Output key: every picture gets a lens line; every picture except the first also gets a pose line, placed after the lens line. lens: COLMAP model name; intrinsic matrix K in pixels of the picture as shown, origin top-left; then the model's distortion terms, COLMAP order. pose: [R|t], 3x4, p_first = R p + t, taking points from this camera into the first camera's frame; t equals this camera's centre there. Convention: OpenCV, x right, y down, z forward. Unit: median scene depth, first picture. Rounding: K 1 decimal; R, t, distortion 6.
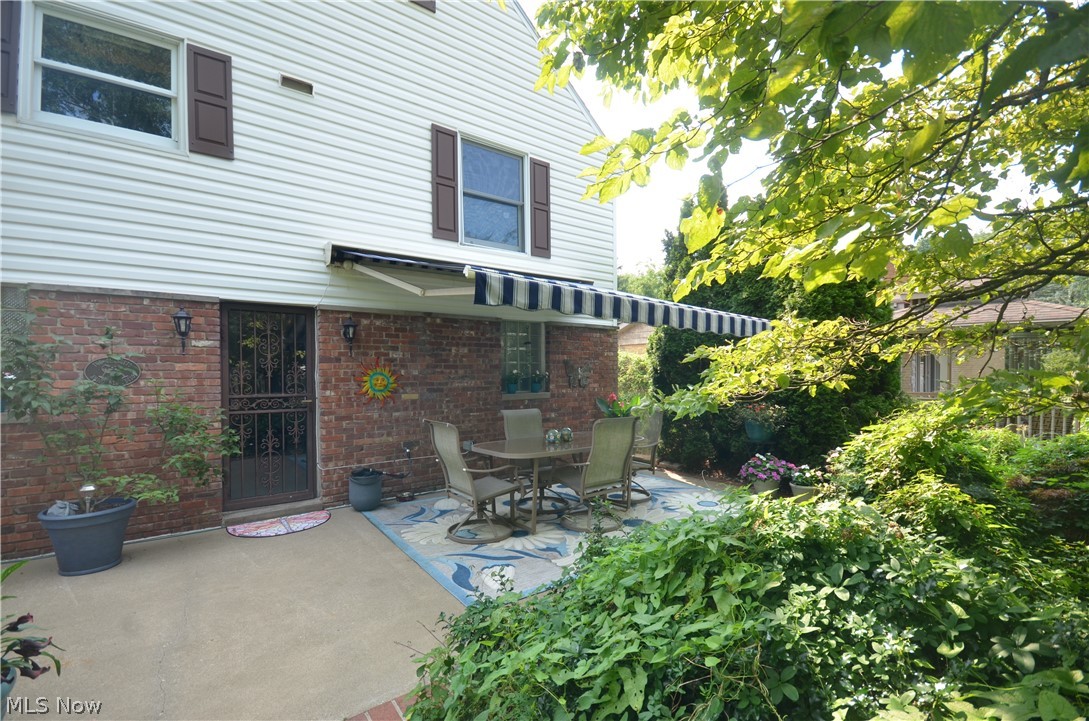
lens RADIAL K [[473.3, 0, 542.7], [0, 473.3, 379.8], [0, 0, 1]] dist [0.013416, -0.015523]
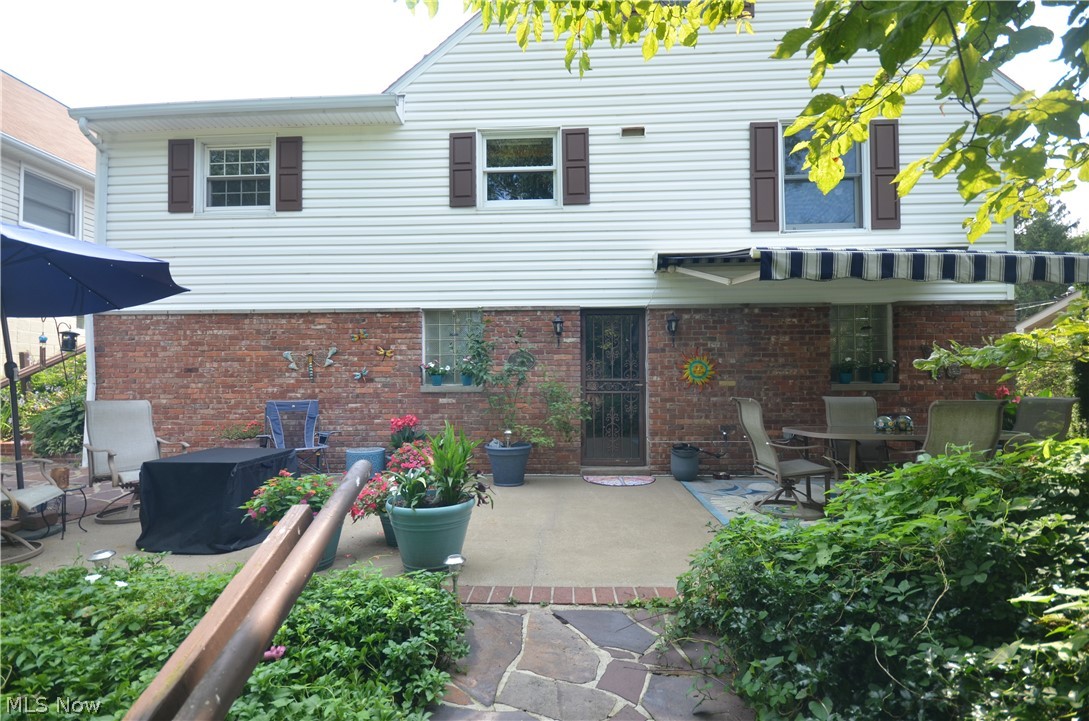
lens RADIAL K [[476.7, 0, 541.0], [0, 476.7, 378.9], [0, 0, 1]] dist [-0.002268, -0.000215]
pose [[0.764766, -0.003652, -0.644298, 0.110219], [-0.010066, 0.999794, -0.017616, 0.058489], [0.644230, 0.019958, 0.764572, -0.111132]]
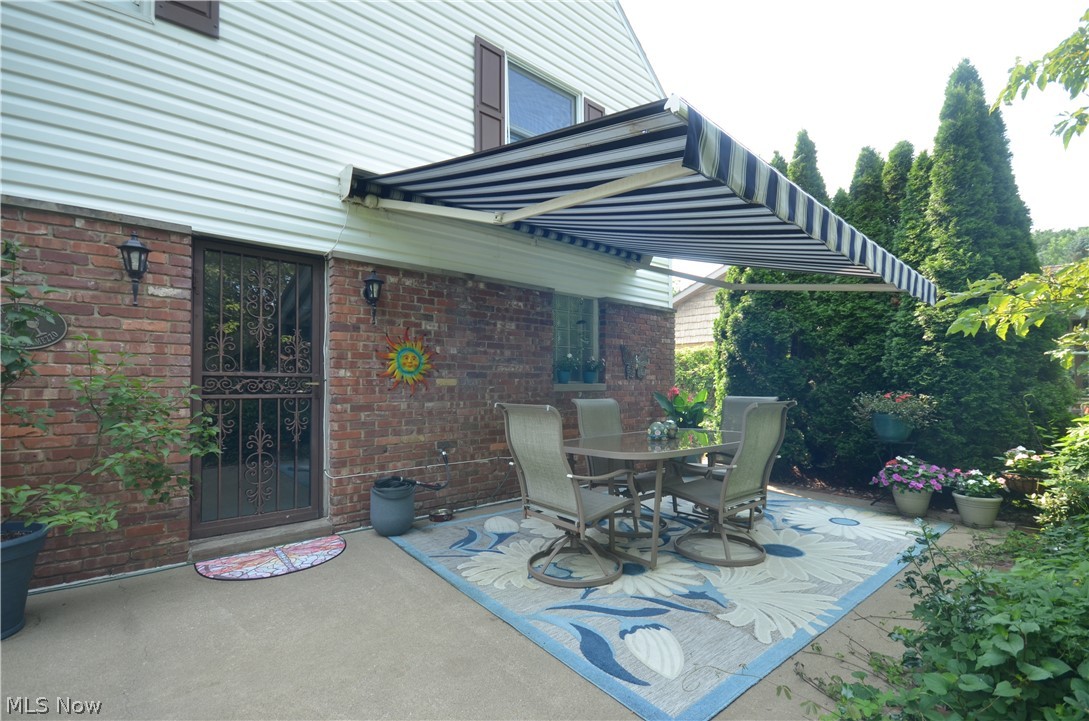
lens RADIAL K [[473.3, 0, 542.7], [0, 473.3, 379.8], [0, 0, 1]] dist [0.013416, -0.015523]
pose [[0.998739, 0.006783, 0.049749, -0.197424], [-0.005575, 0.999687, -0.024392, 0.059631], [-0.049899, 0.024084, 0.998464, 0.281014]]
